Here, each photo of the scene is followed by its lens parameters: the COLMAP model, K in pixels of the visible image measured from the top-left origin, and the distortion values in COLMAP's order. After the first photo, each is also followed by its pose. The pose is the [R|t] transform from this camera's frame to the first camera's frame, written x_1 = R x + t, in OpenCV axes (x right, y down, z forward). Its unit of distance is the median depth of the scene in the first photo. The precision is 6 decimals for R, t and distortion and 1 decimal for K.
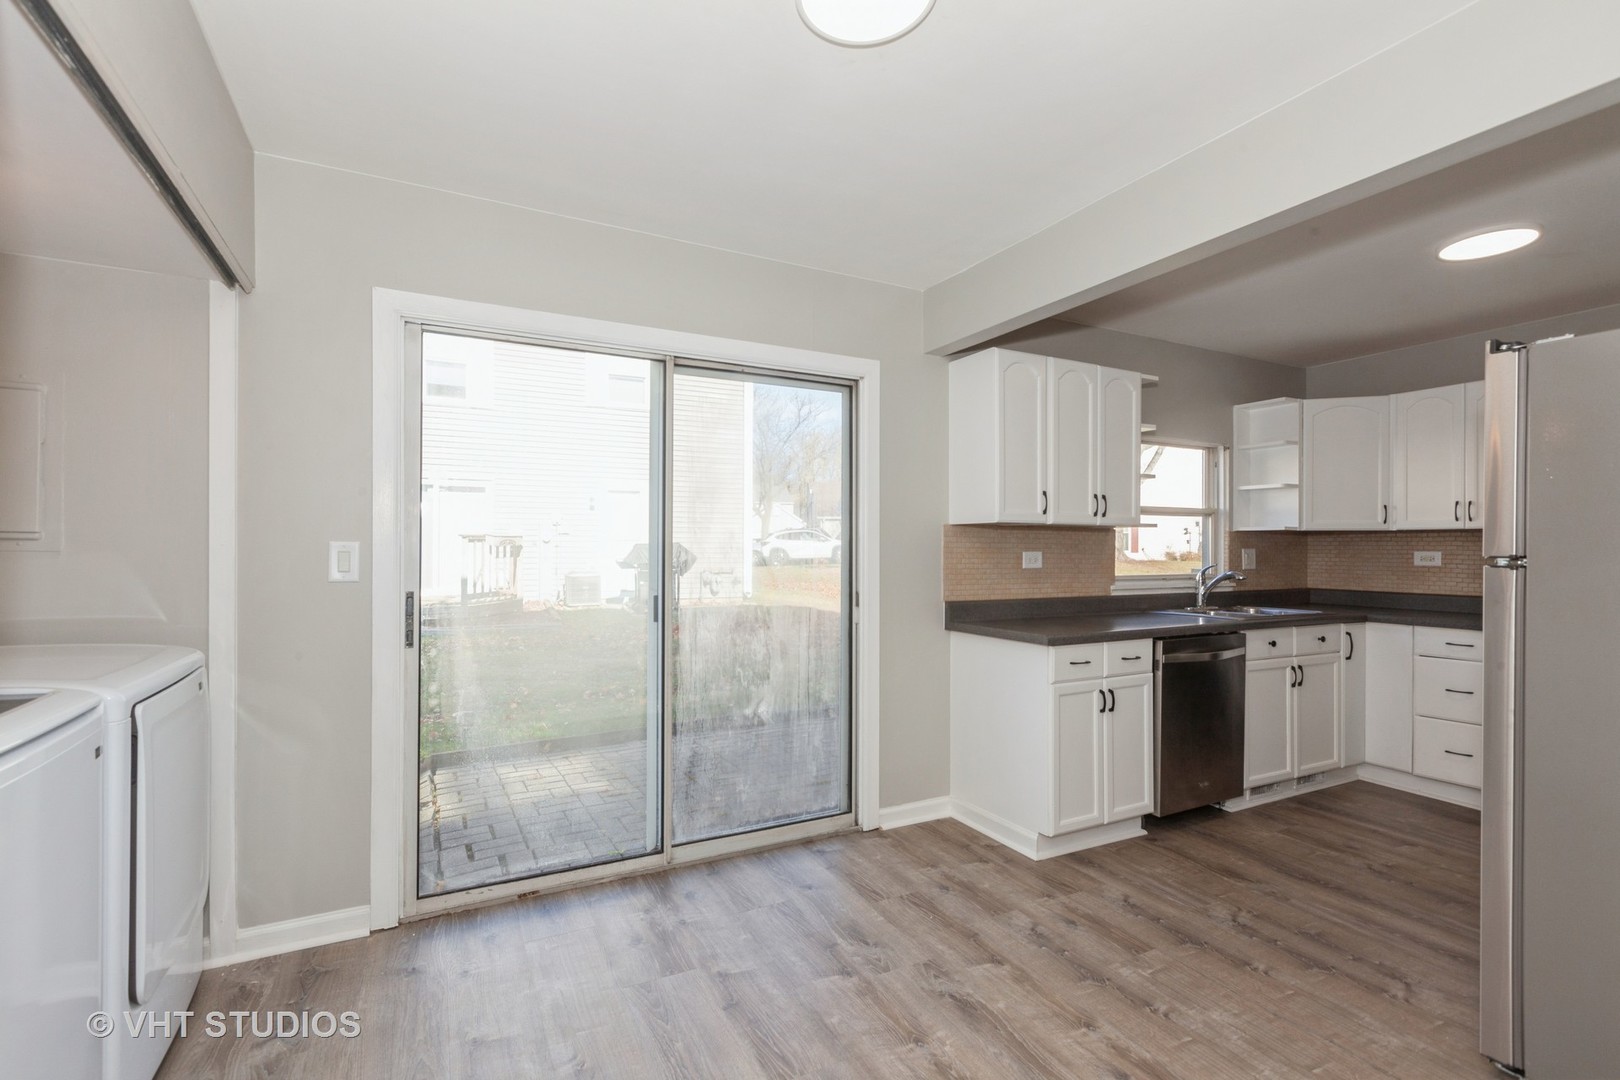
lens RADIAL K [[730.6, 0, 810.2], [0, 730.6, 543.2], [0, 0, 1]] dist [0.006526, -0.000101]
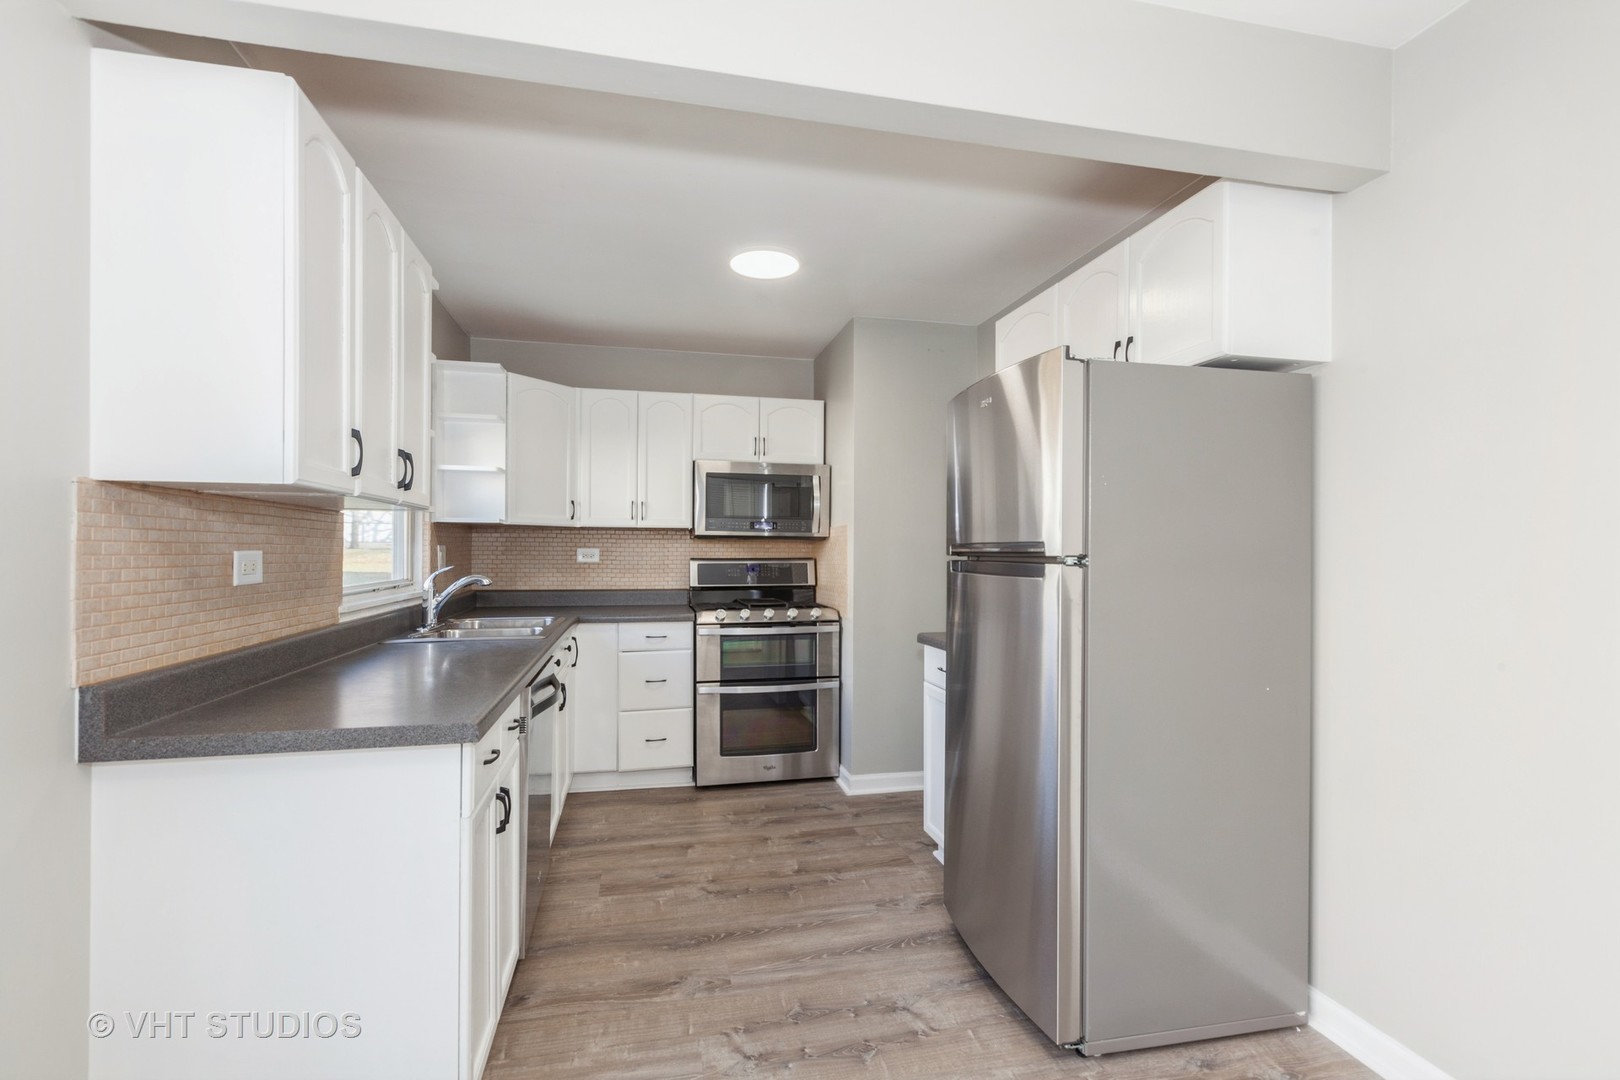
lens RADIAL K [[730.6, 0, 803.2], [0, 730.6, 545.9], [0, 0, 1]] dist [0.006526, -0.000101]
pose [[0.260498, 0.001572, 0.965473, -0.084484], [-0.011345, 0.999935, 0.001433, 0.003966], [-0.965408, -0.011326, 0.260498, 0.581603]]
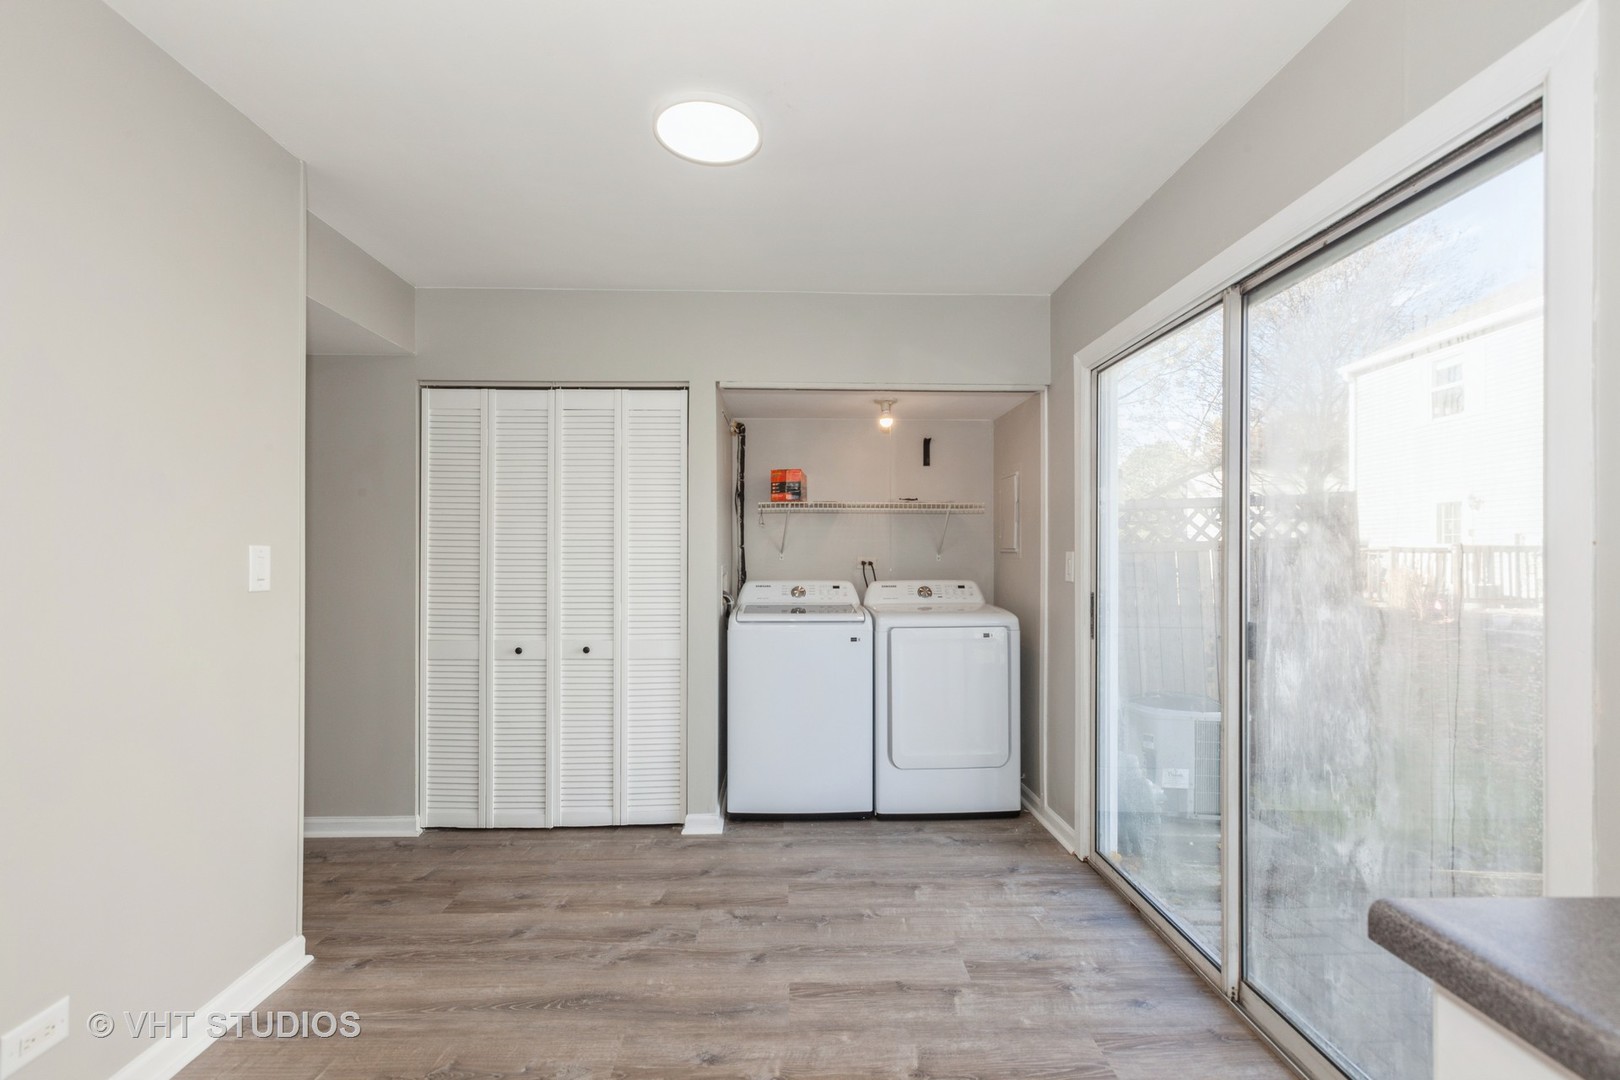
lens RADIAL K [[730.6, 0, 793.4], [0, 730.6, 543.9], [0, 0, 1]] dist [0.006526, -0.000101]
pose [[-0.454999, -0.018962, -0.890290, 0.551338], [0.006779, 0.999671, -0.024756, 0.008824], [0.890466, -0.017299, -0.454720, 0.811641]]
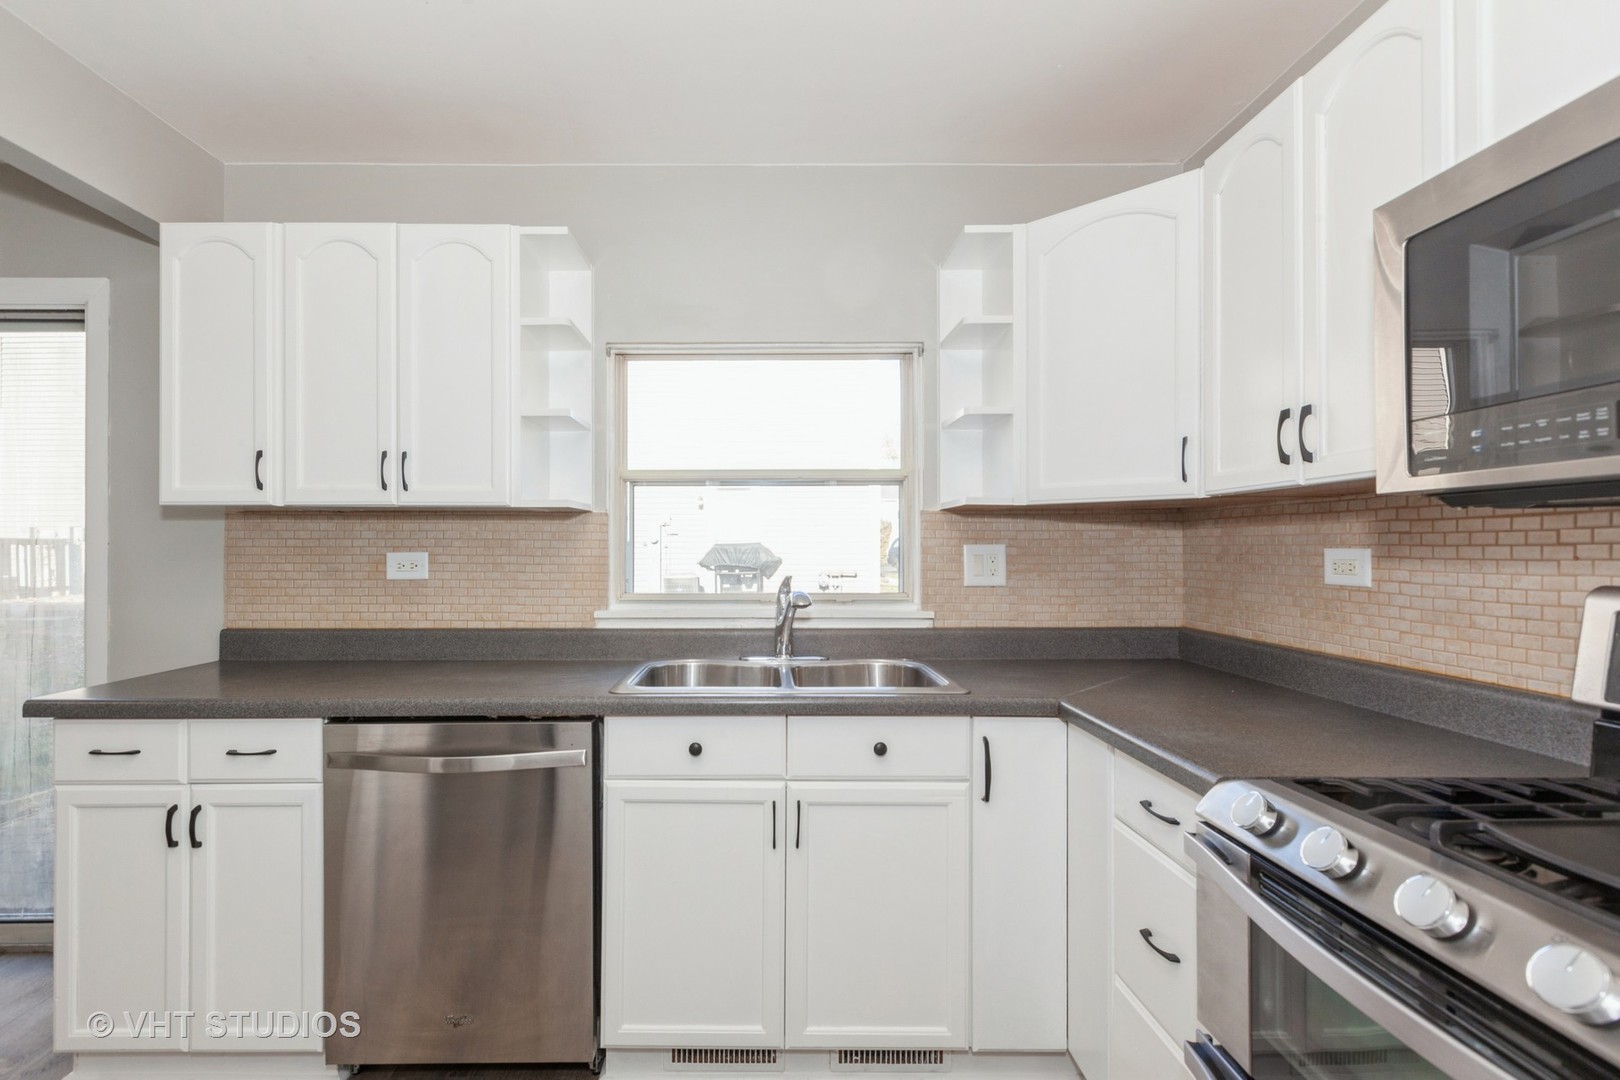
lens RADIAL K [[730.6, 0, 769.7], [0, 730.6, 556.7], [0, 0, 1]] dist [0.006526, -0.000101]
pose [[0.887797, 0.000662, -0.460235, 0.977779], [0.008443, 0.999807, 0.017725, 0.007693], [0.460158, -0.019622, 0.887620, 0.673378]]
